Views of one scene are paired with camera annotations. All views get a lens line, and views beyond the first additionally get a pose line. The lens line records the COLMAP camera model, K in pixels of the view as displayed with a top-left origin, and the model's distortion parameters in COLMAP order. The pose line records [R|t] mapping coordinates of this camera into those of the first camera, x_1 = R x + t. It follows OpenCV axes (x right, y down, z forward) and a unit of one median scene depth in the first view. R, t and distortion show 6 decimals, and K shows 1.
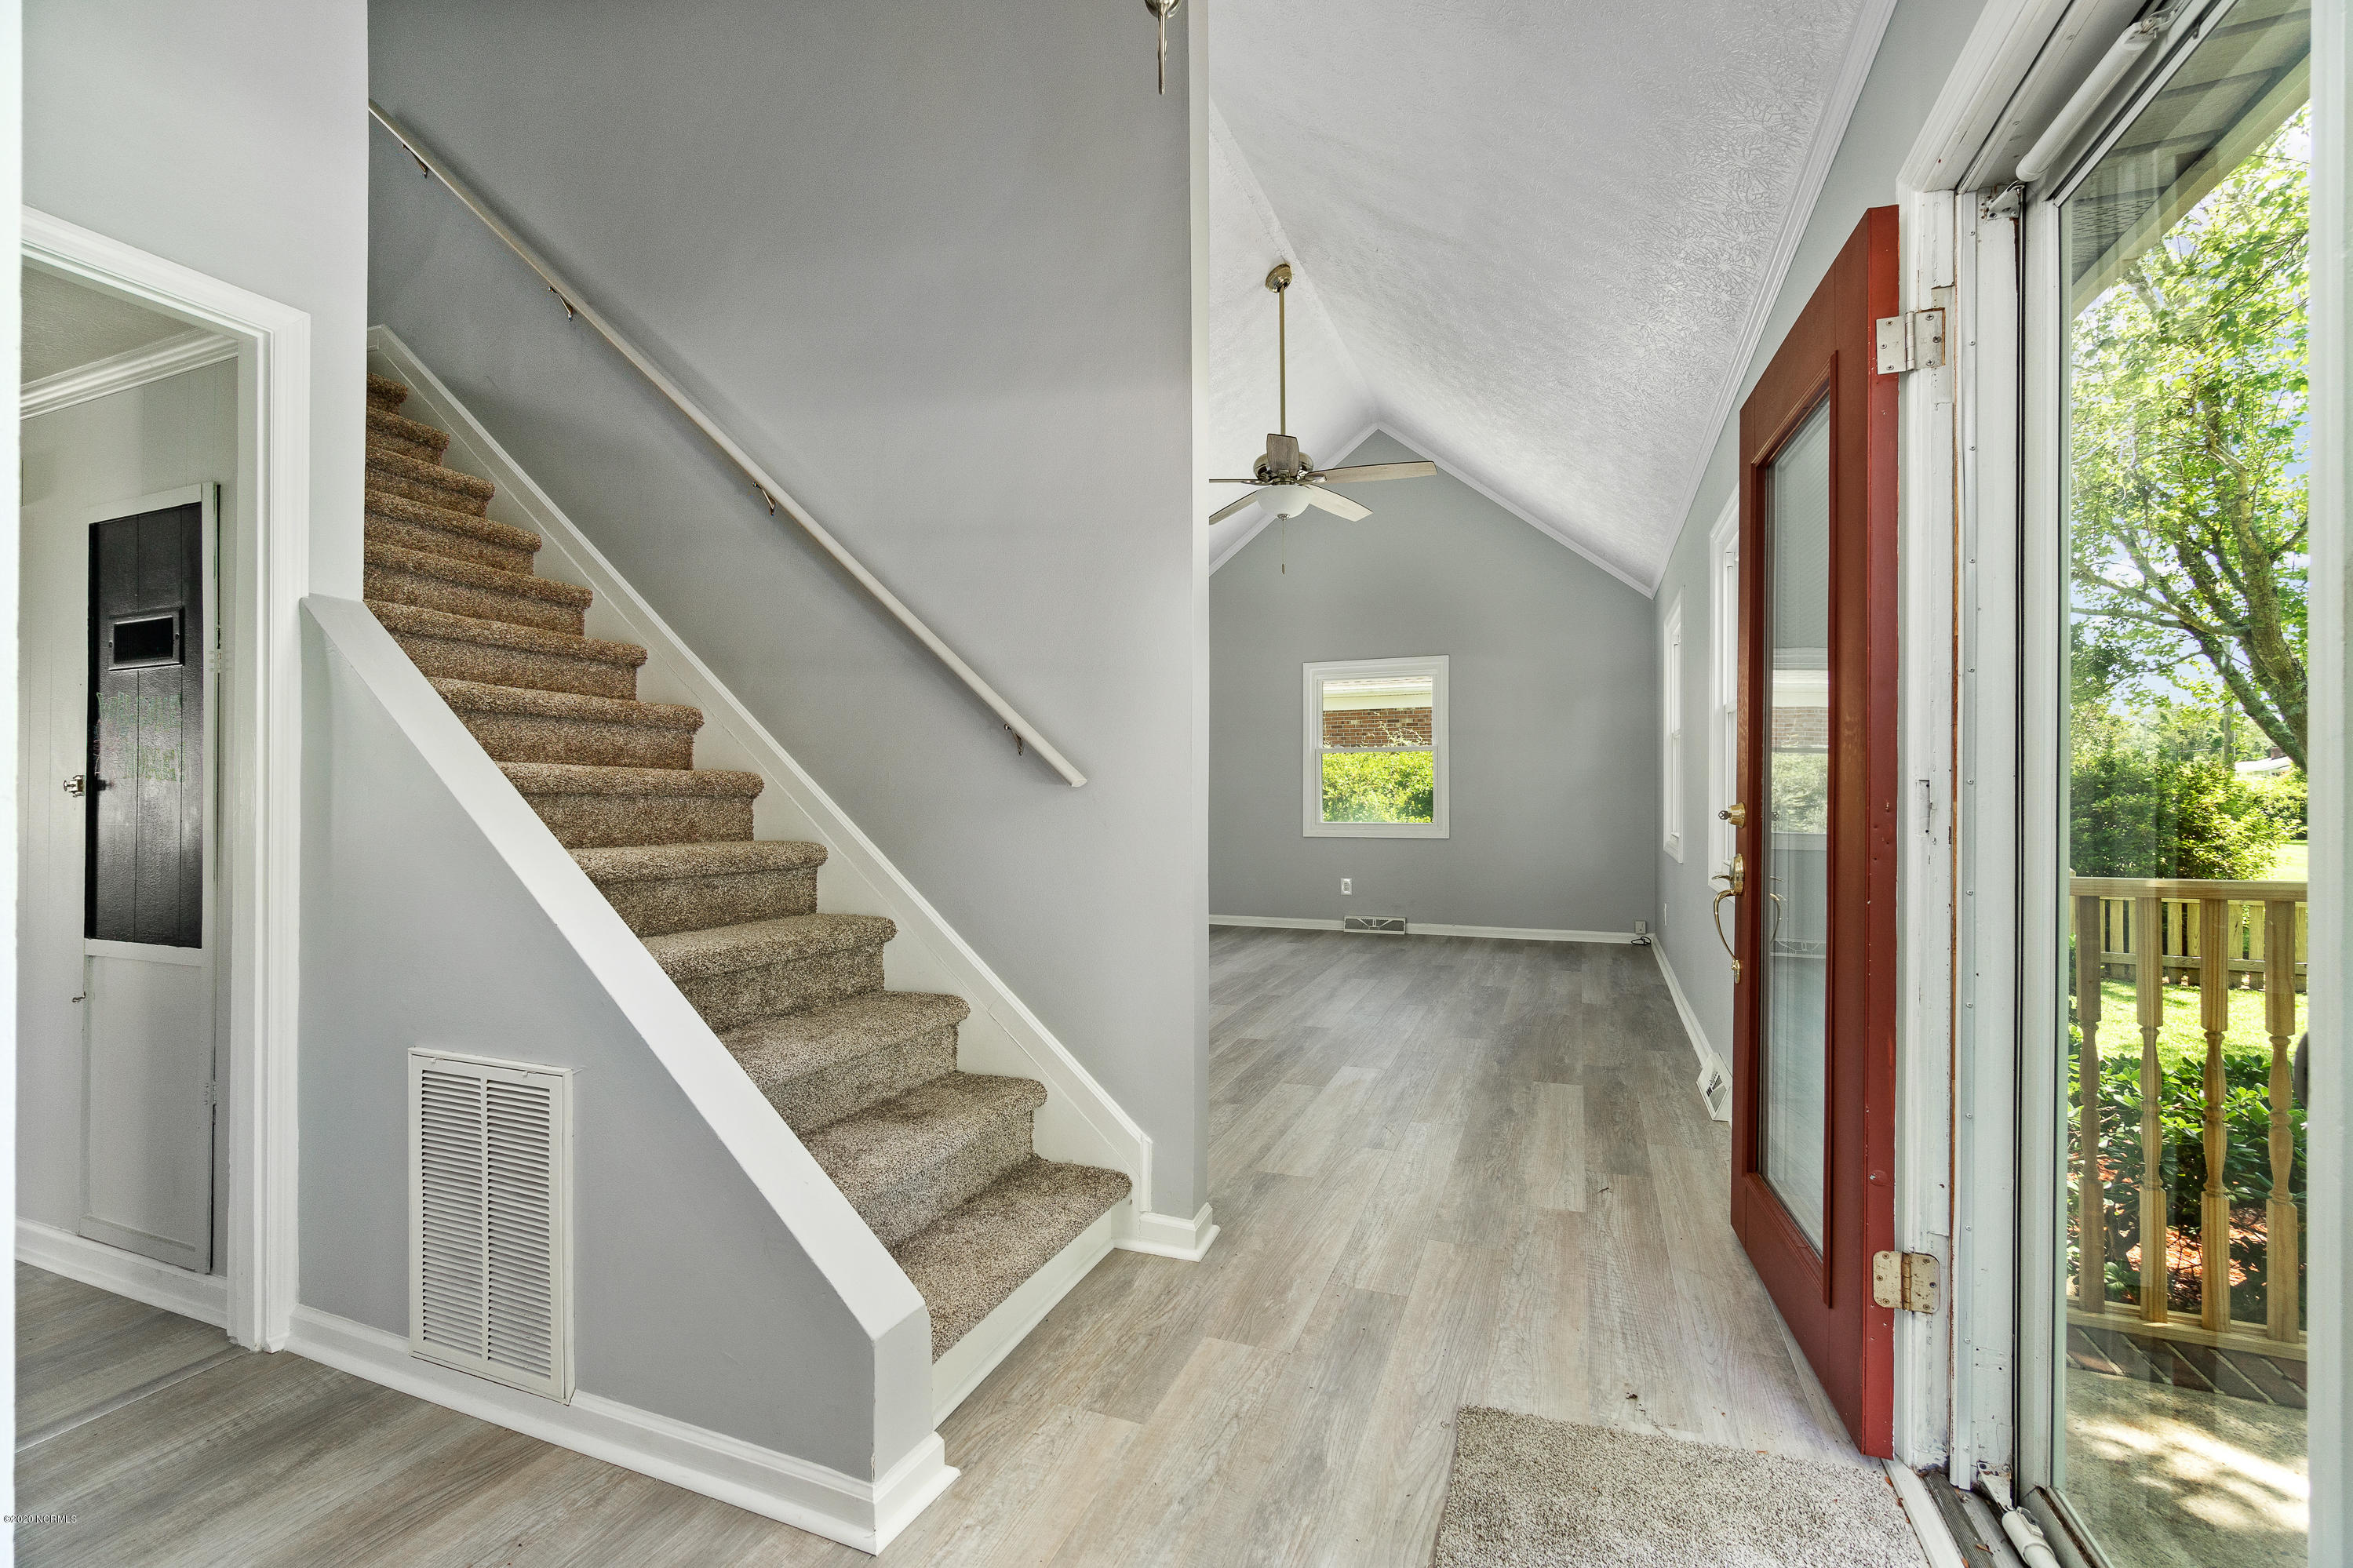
lens RADIAL K [[1019.9, 0, 1172.0], [0, 1019.9, 791.6], [0, 0, 1]] dist [-0.001754, -0.000382]
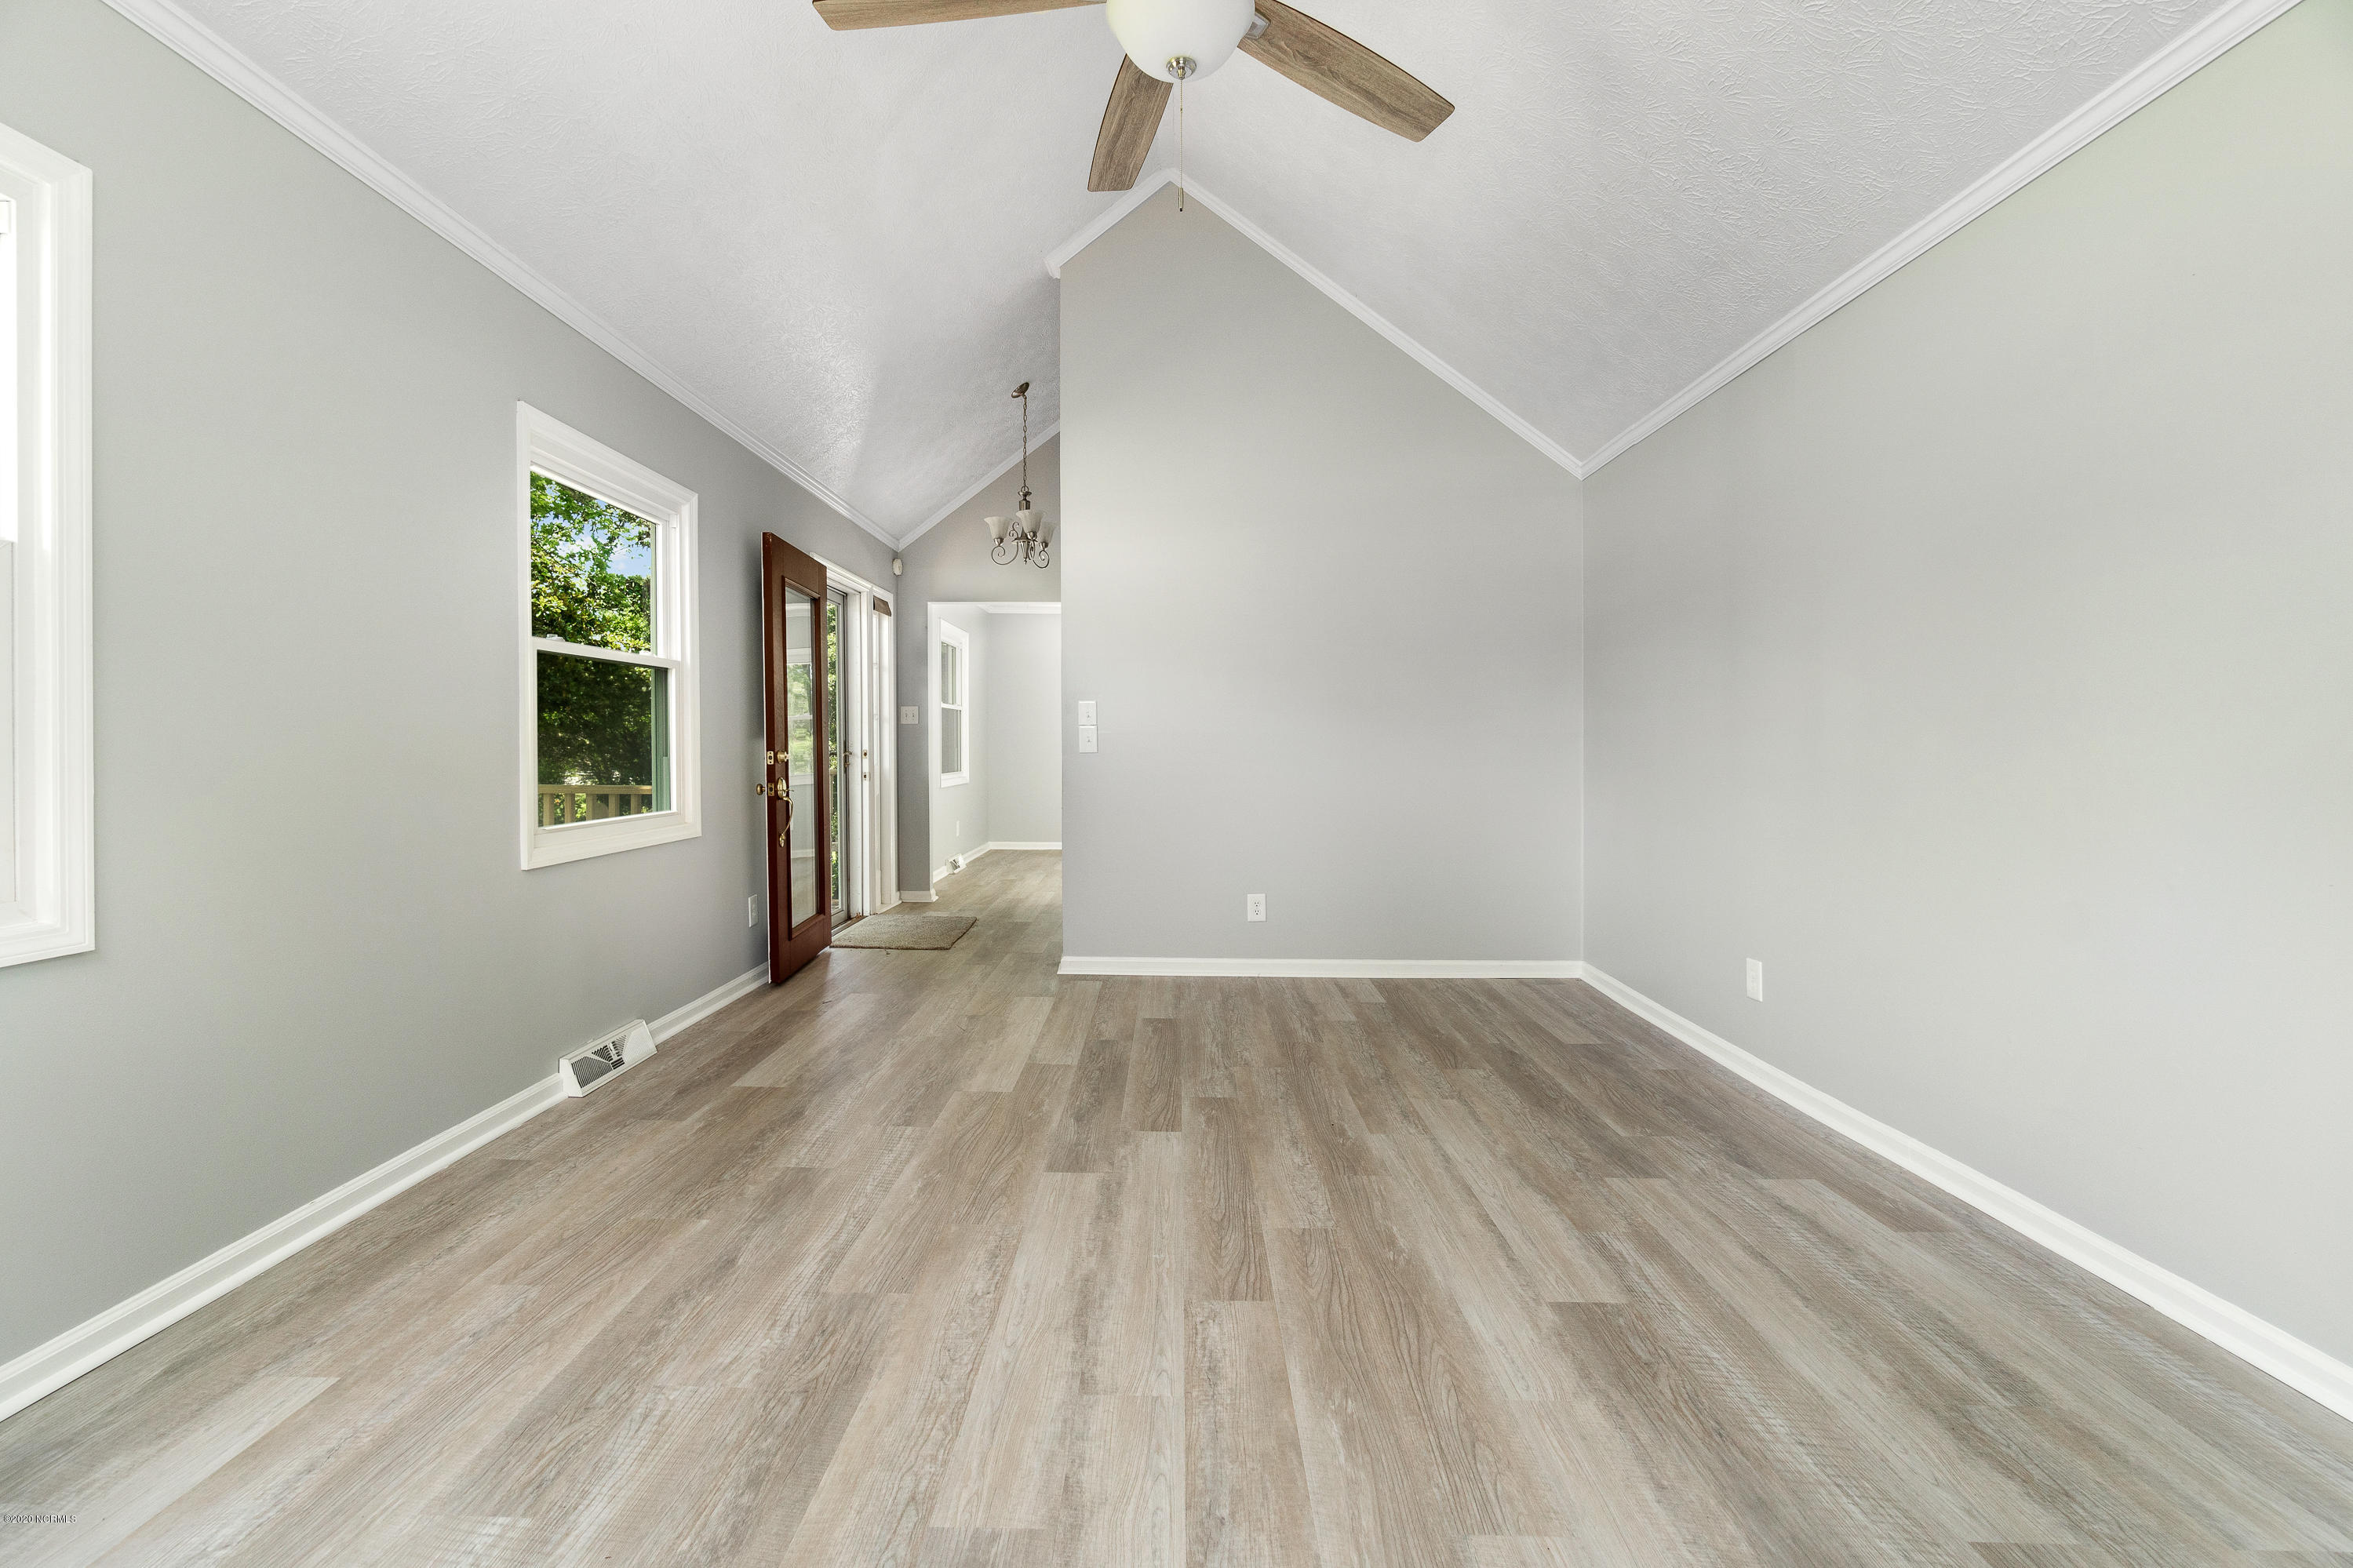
lens RADIAL K [[1010.5, 0, 1170.5], [0, 1010.5, 743.5], [0, 0, 1]] dist [-0.001113, -0.000308]
pose [[-0.931736, 0.001819, -0.363132, 0.199570], [0.001722, 0.999998, 0.000592, -0.001314], [0.363132, -0.000074, -0.931738, 1.053700]]
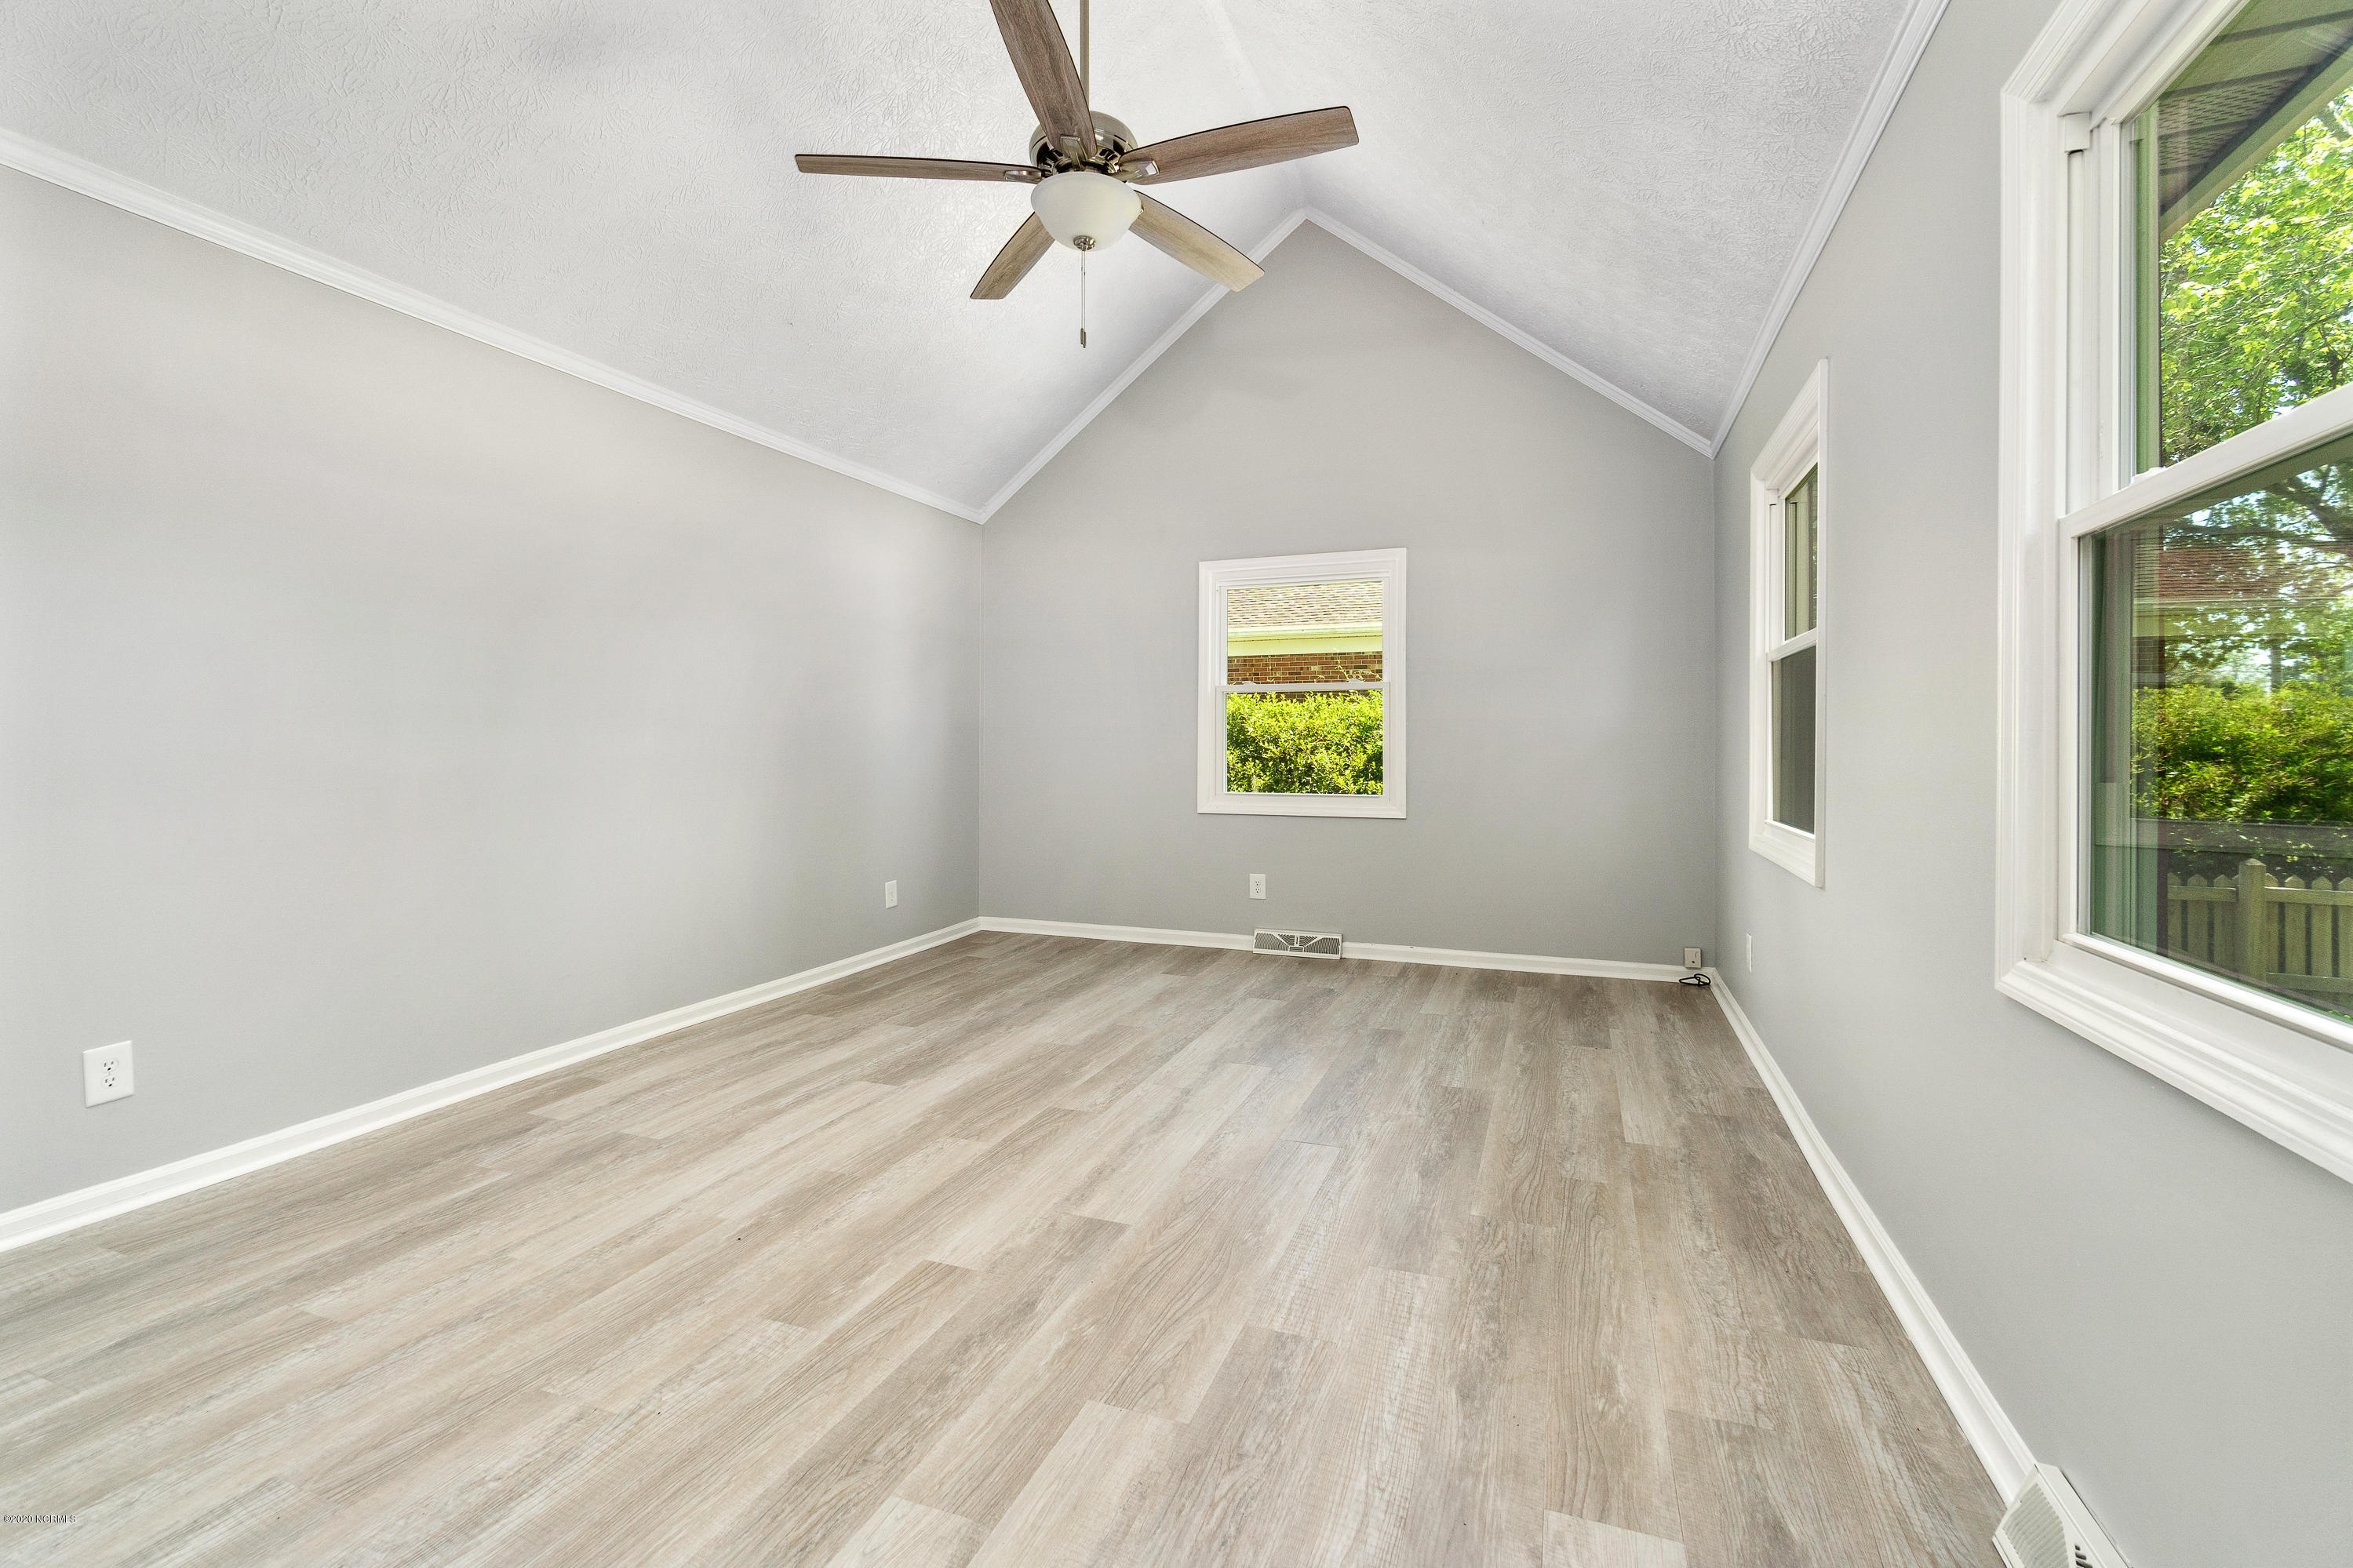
lens RADIAL K [[1010.5, 0, 1170.5], [0, 1010.5, 743.5], [0, 0, 1]] dist [-0.001113, -0.000308]
pose [[0.999955, 0.007359, 0.005914, 0.116396], [-0.007326, 0.999958, -0.005570, 0.001069], [-0.005955, 0.005527, 0.999967, 0.345978]]
